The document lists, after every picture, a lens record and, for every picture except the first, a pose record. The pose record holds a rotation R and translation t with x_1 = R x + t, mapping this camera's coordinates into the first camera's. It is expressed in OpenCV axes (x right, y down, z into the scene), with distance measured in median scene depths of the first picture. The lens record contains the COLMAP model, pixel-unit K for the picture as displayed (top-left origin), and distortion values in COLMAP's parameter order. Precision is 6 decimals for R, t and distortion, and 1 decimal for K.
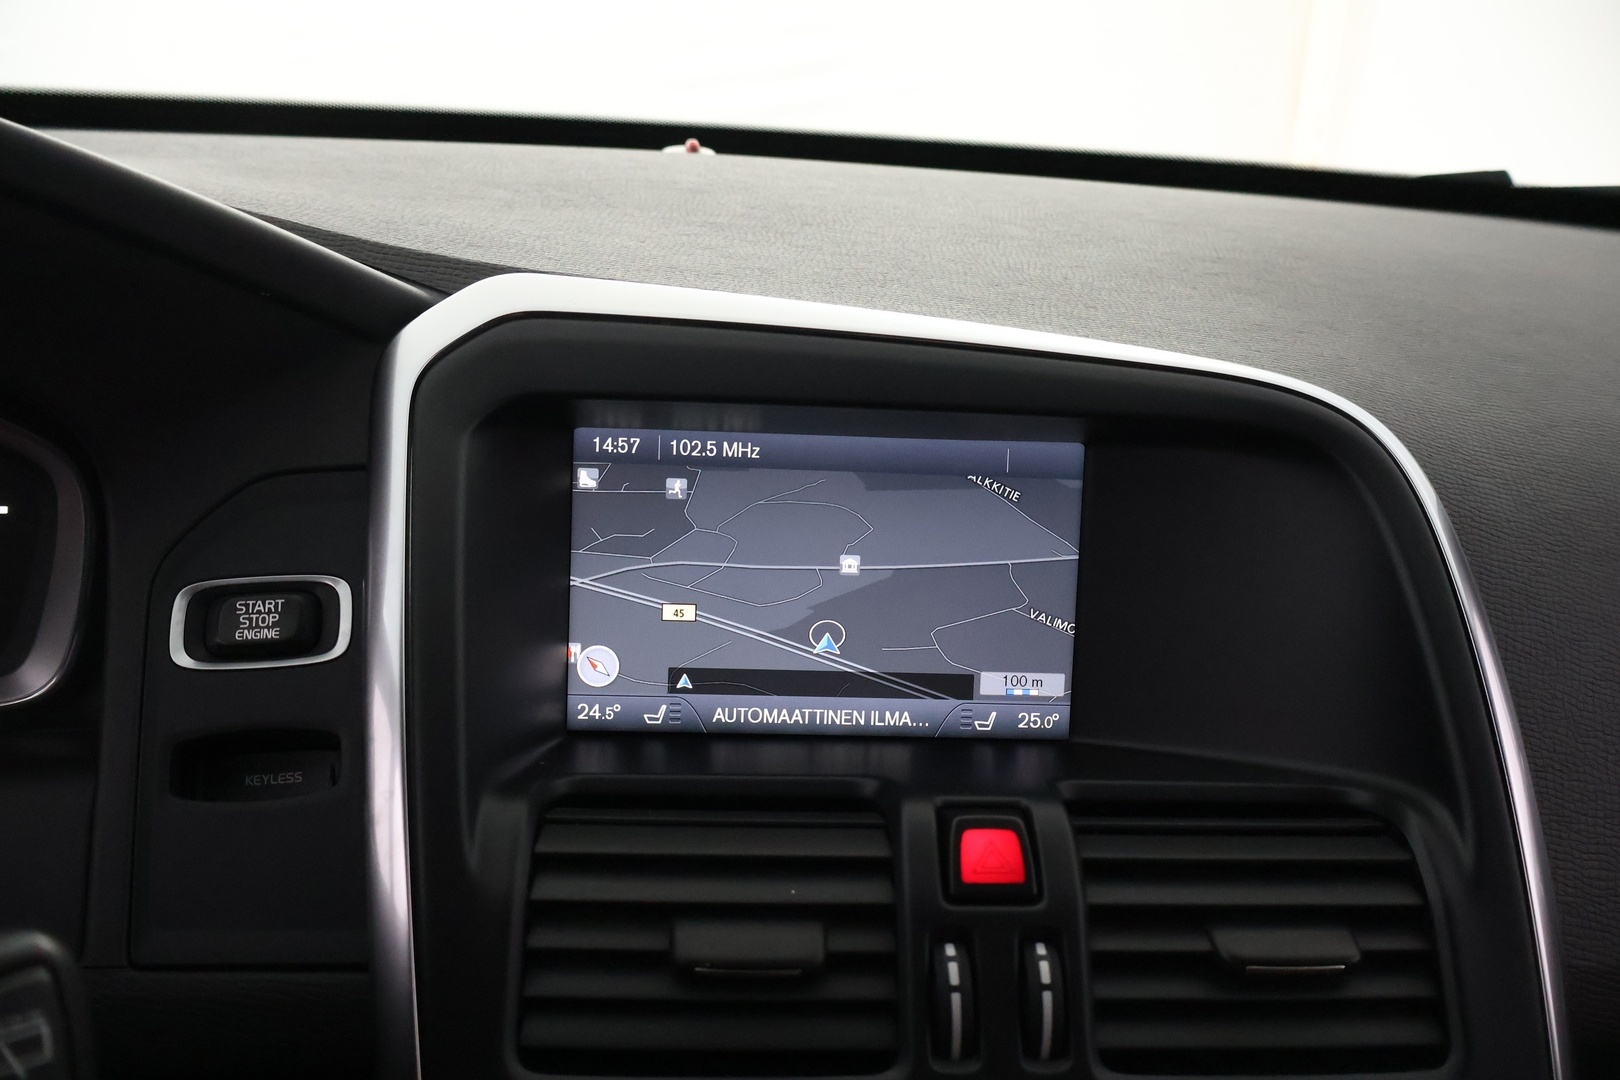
lens RADIAL K [[1339.7, 0, 810.0], [0, 1339.7, 540.0], [0, 0, 1]] dist [-0.009080, 0.019948]
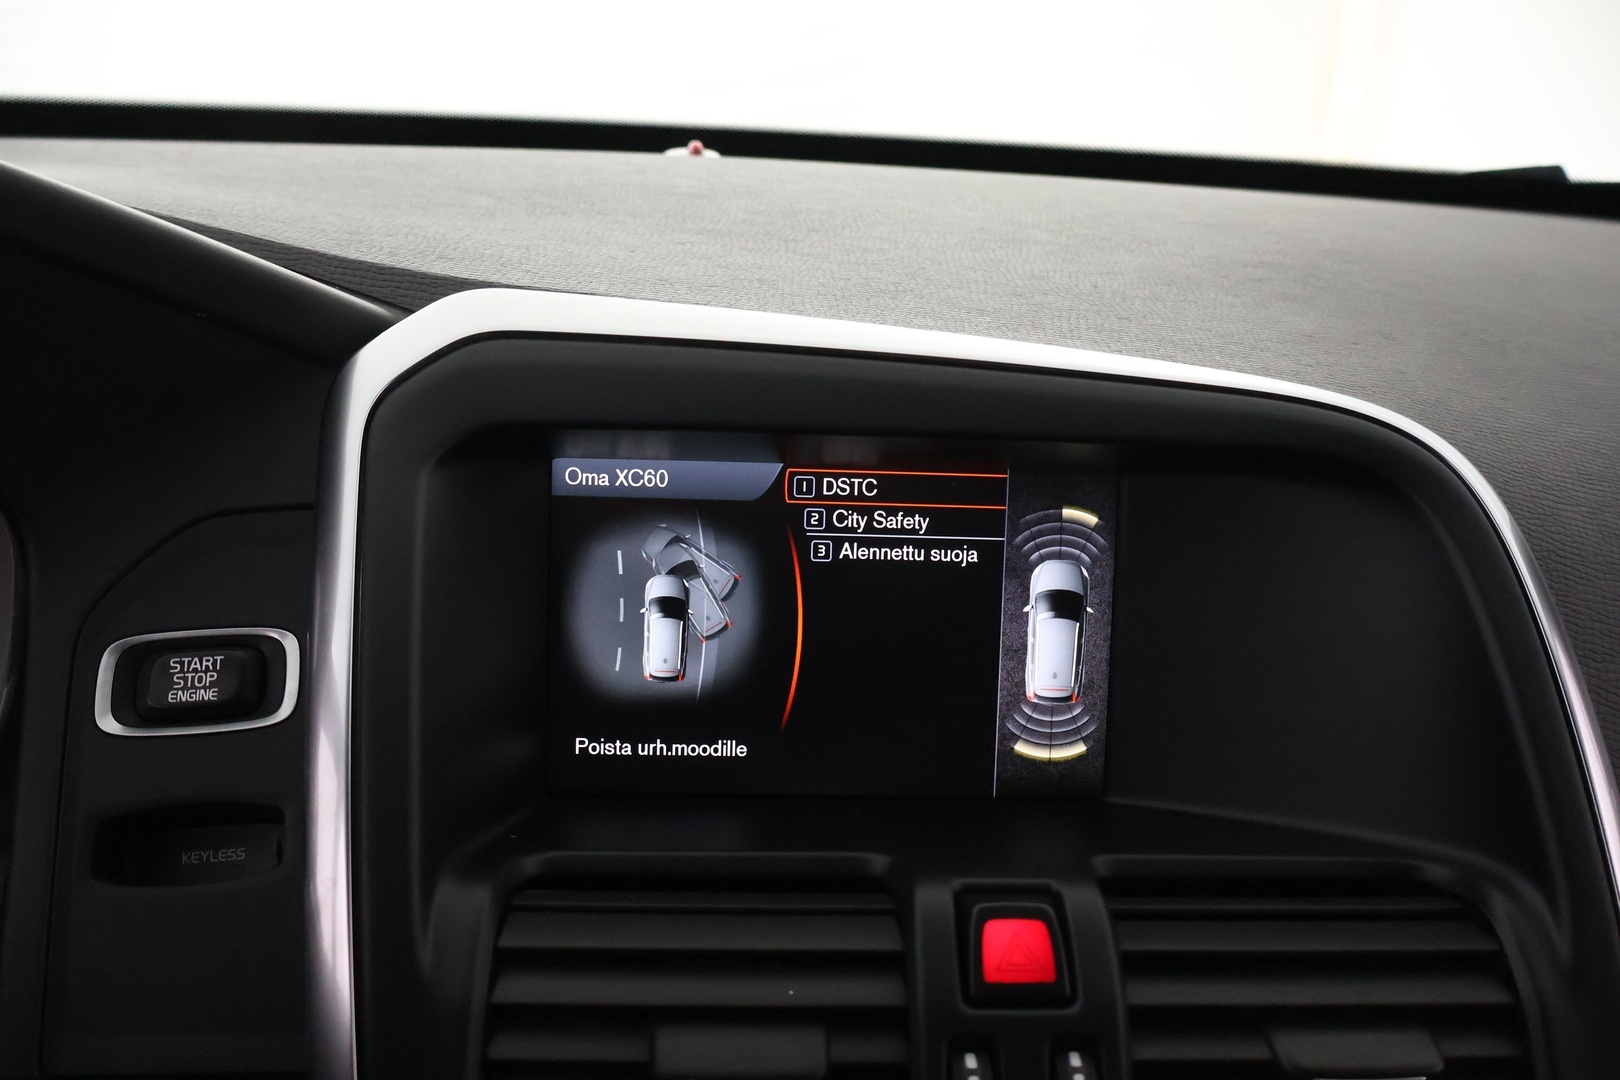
lens RADIAL K [[1339.7, 0, 810.0], [0, 1339.7, 540.0], [0, 0, 1]] dist [-0.009080, 0.019948]
pose [[0.999809, -0.005966, -0.018598, 0.014927], [0.005901, 0.999976, -0.003573, -0.025107], [0.018619, 0.003463, 0.999821, 0.102072]]
